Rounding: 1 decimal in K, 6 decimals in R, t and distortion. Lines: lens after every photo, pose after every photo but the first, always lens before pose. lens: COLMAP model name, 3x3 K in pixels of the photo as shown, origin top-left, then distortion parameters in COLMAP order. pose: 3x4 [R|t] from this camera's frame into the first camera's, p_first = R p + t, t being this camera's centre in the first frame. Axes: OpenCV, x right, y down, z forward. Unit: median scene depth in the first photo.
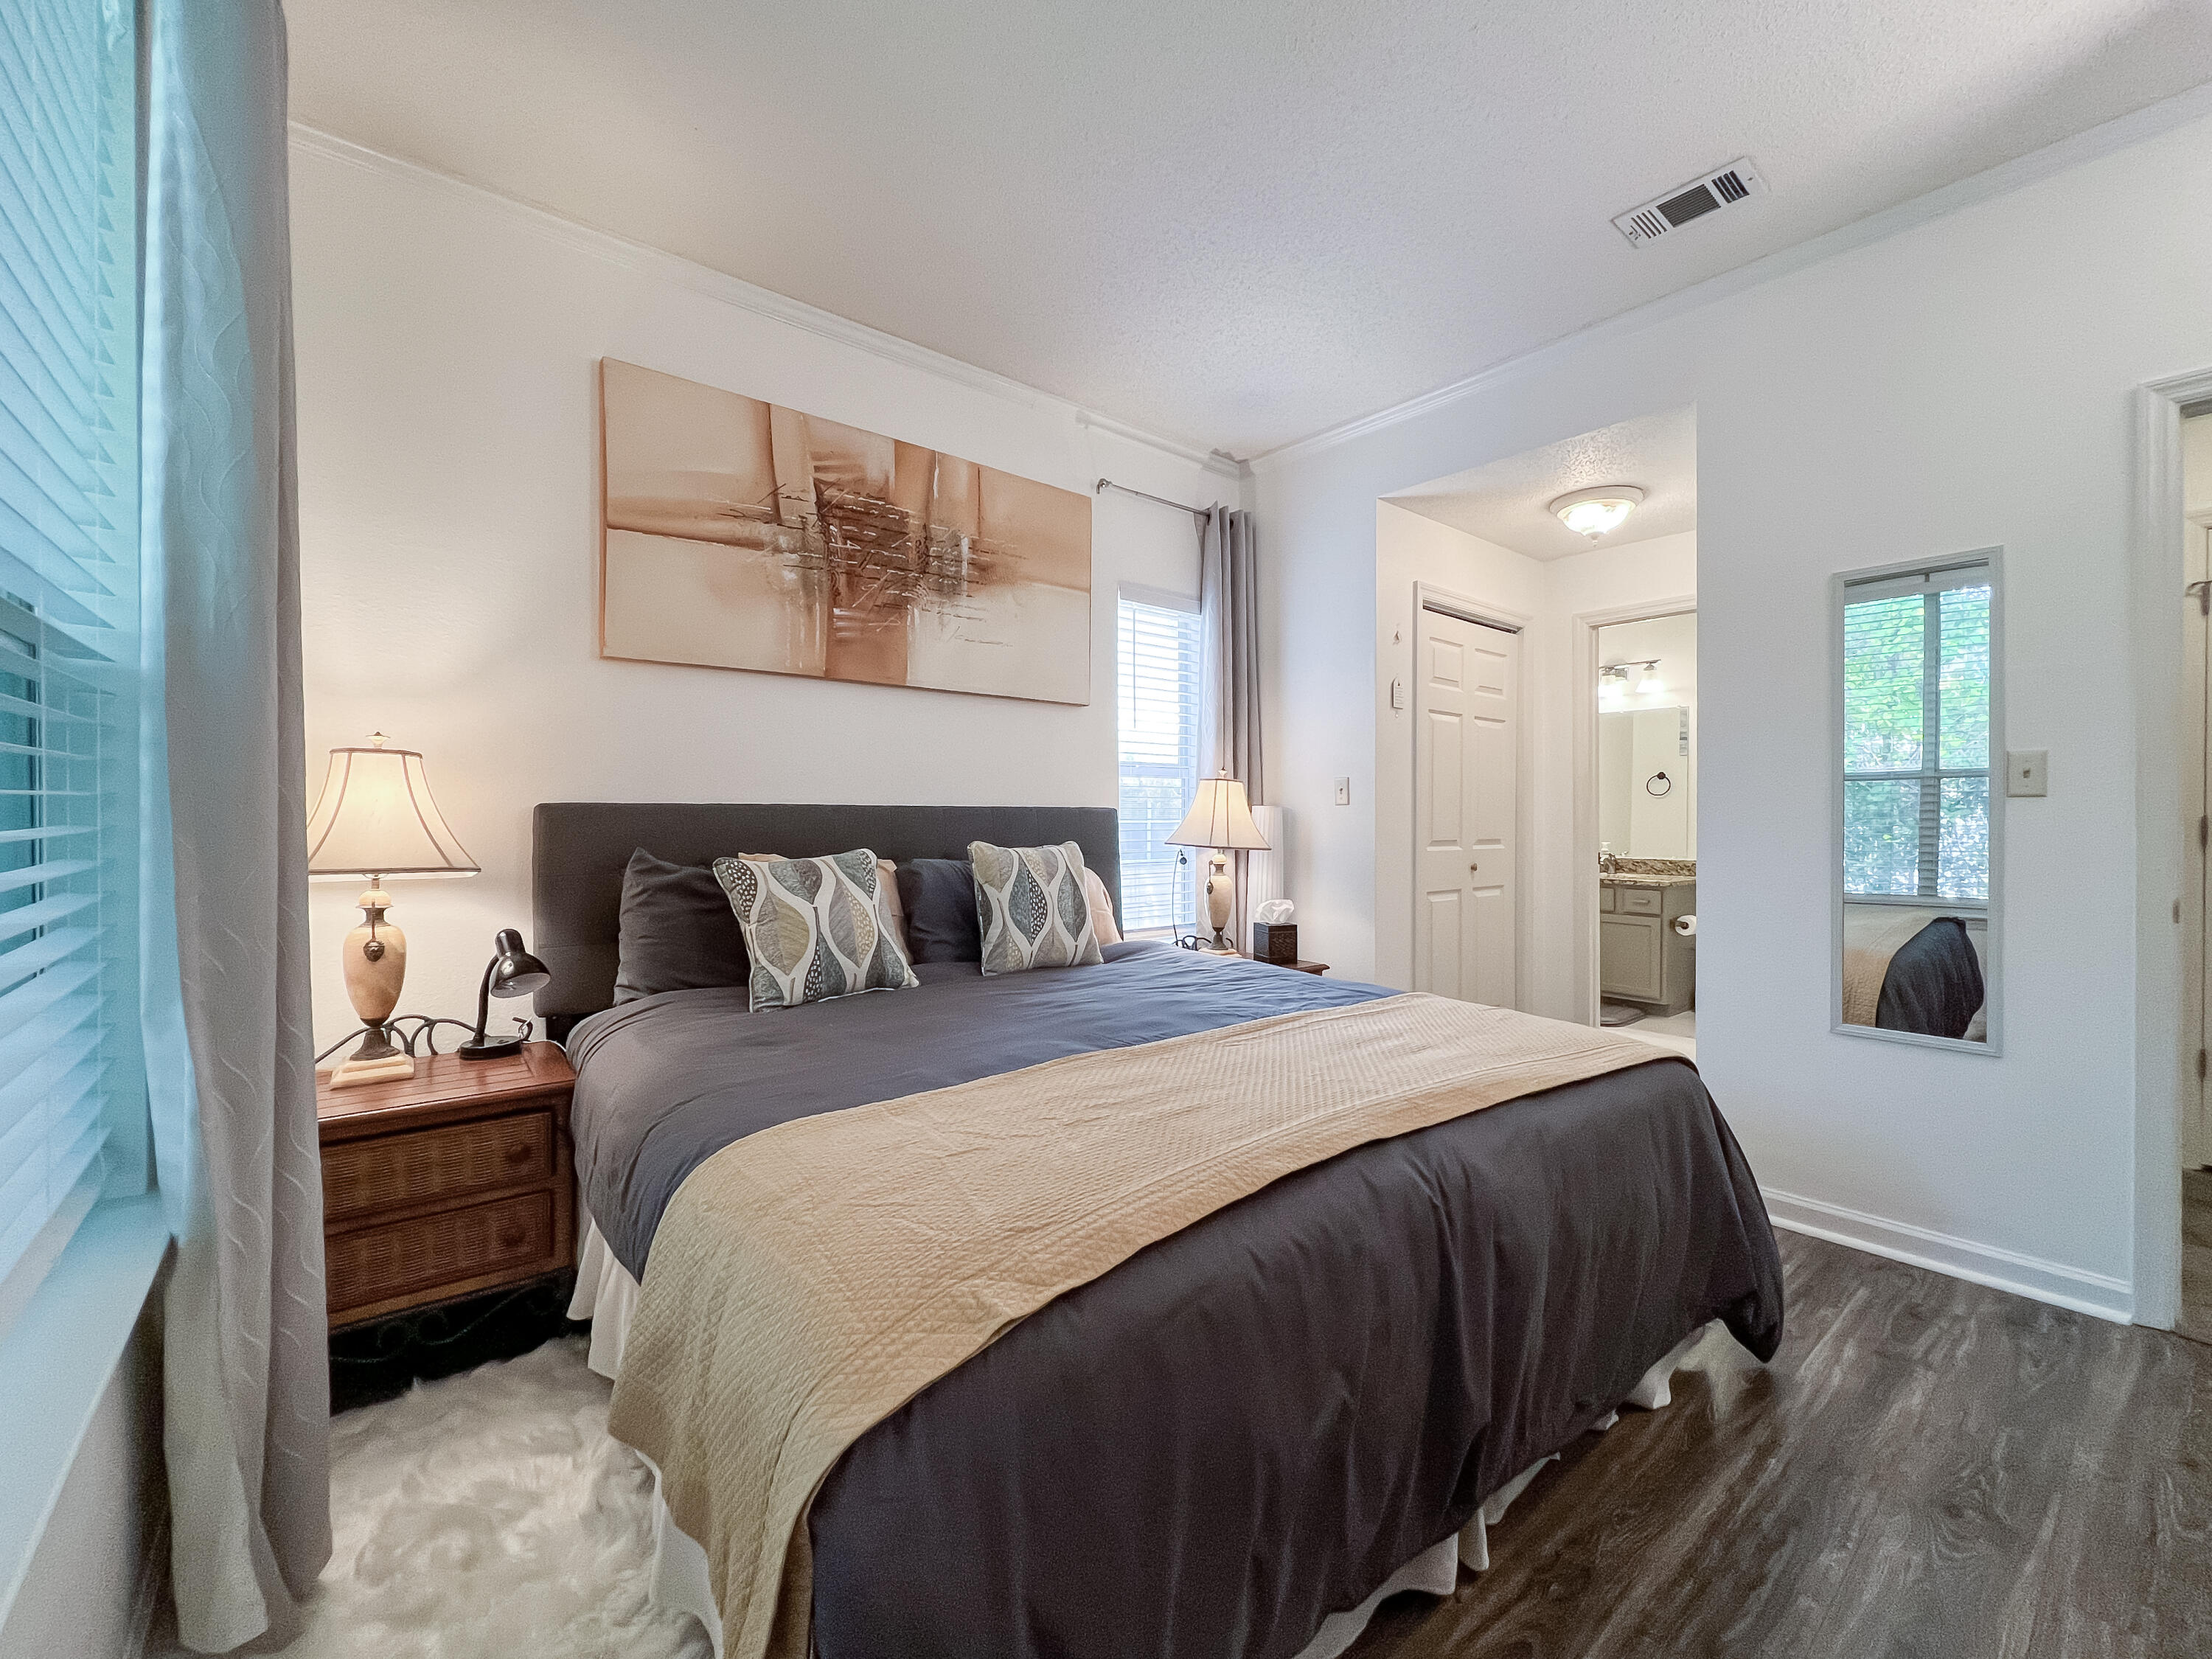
lens RADIAL K [[905.6, 0, 1096.1], [0, 905.6, 823.3], [0, 0, 1]] dist [-0.004769, 0.001753]
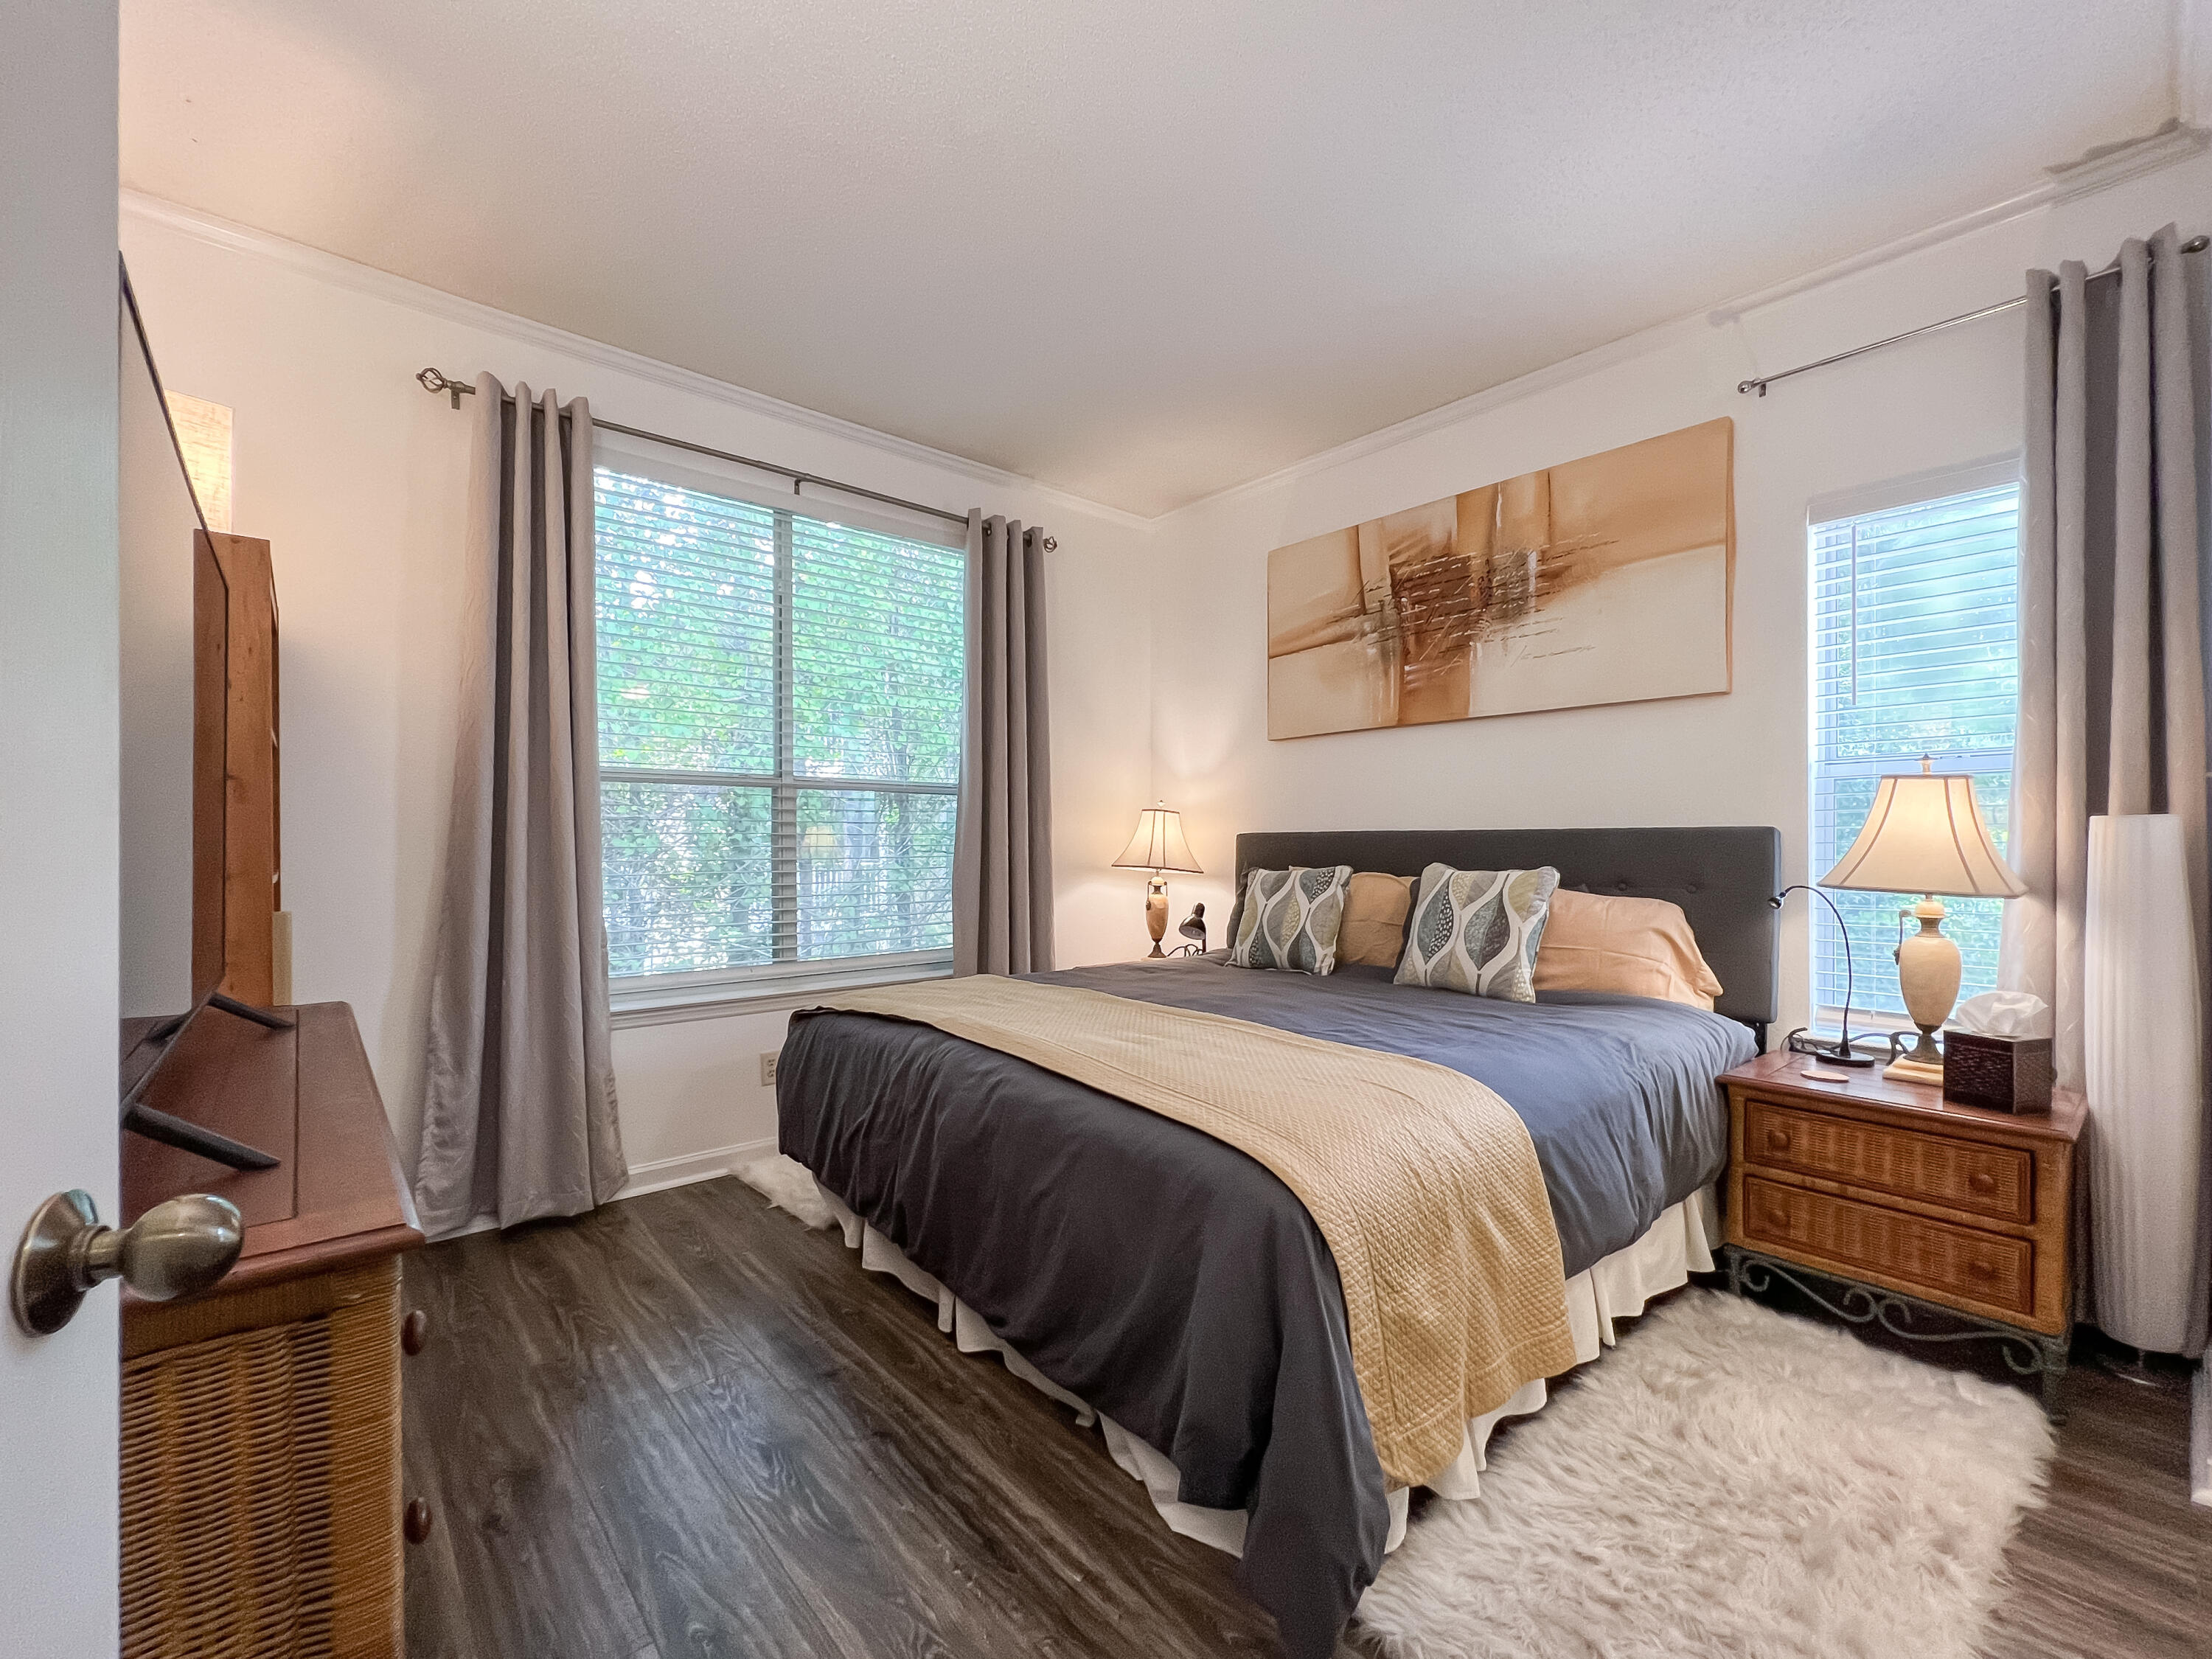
lens RADIAL K [[953.4, 0, 1097.7], [0, 953.4, 837.9], [0, 0, 1]] dist [-0.003499, 0.000292]
pose [[0.012488, -0.007525, -0.999894, 0.959109], [-0.008407, 0.999936, -0.007630, 0.002425], [0.999887, 0.008501, 0.012424, 0.578257]]
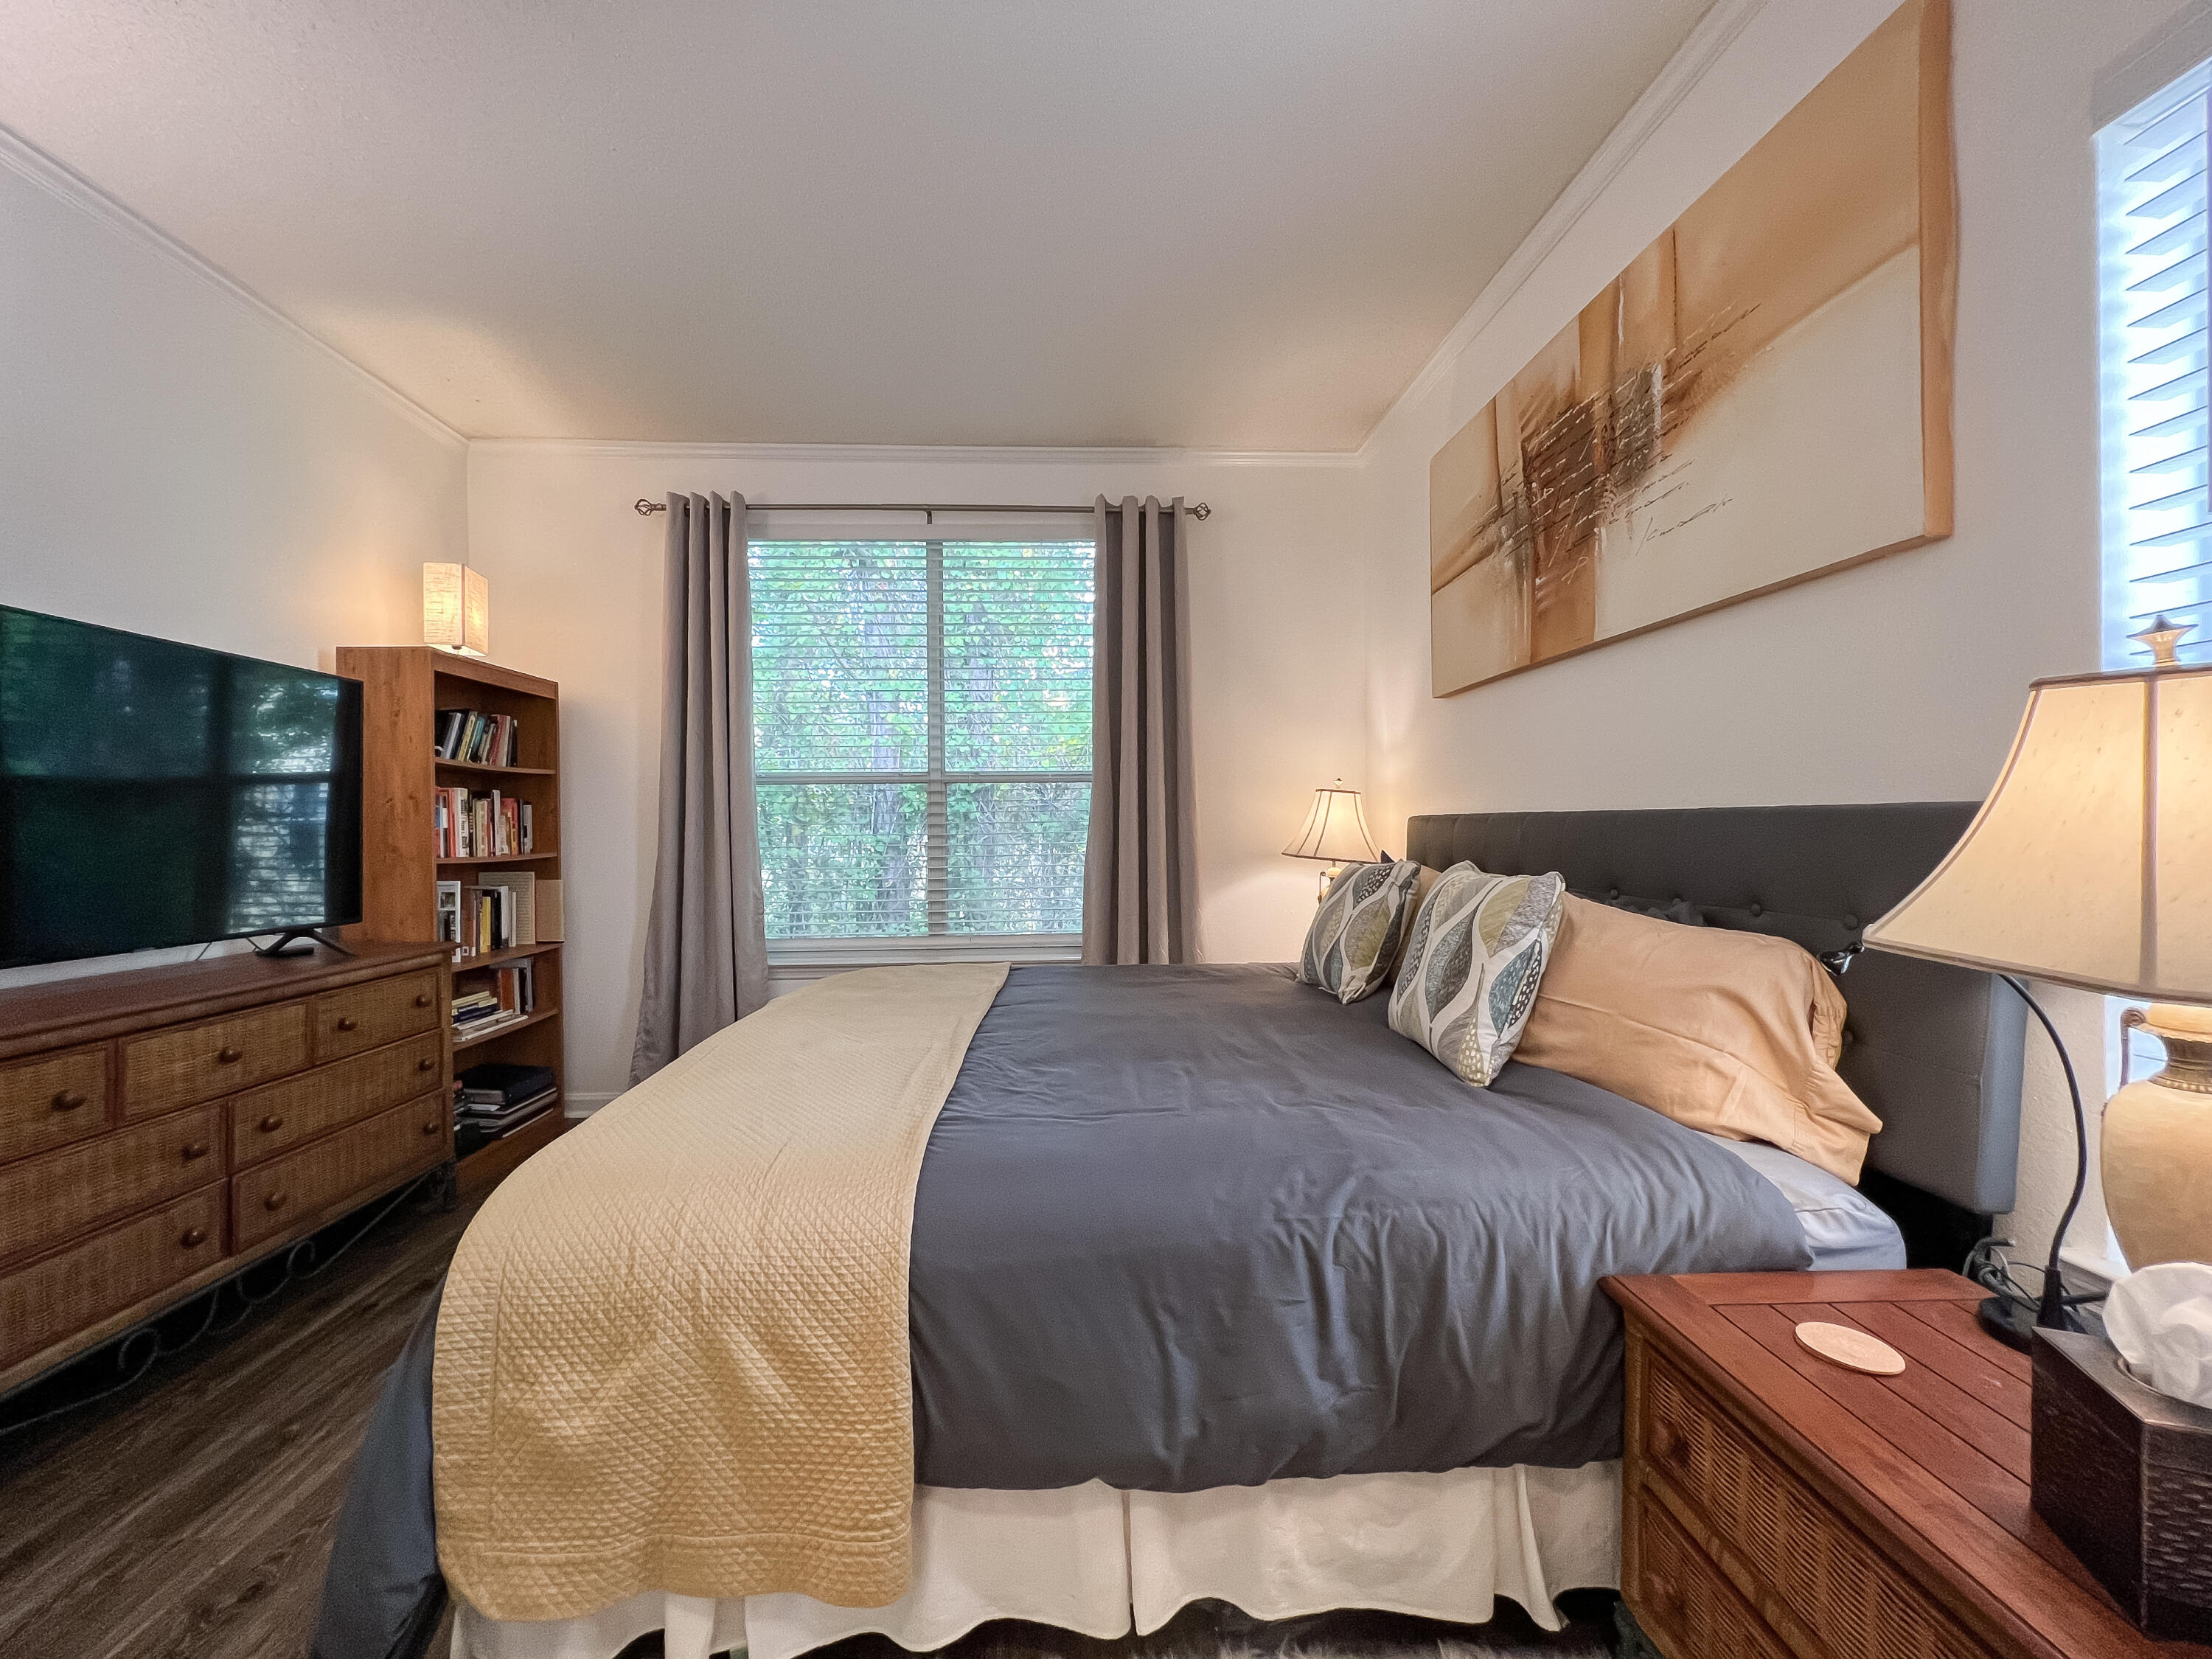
lens RADIAL K [[905.6, 0, 1057.8], [0, 905.6, 815.0], [0, 0, 1]] dist [-0.004769, 0.001753]
pose [[-0.634242, -0.008626, -0.773087, 0.636321], [-0.004844, 0.999962, -0.007183, -0.010307], [0.773120, -0.000811, -0.634260, 1.185006]]
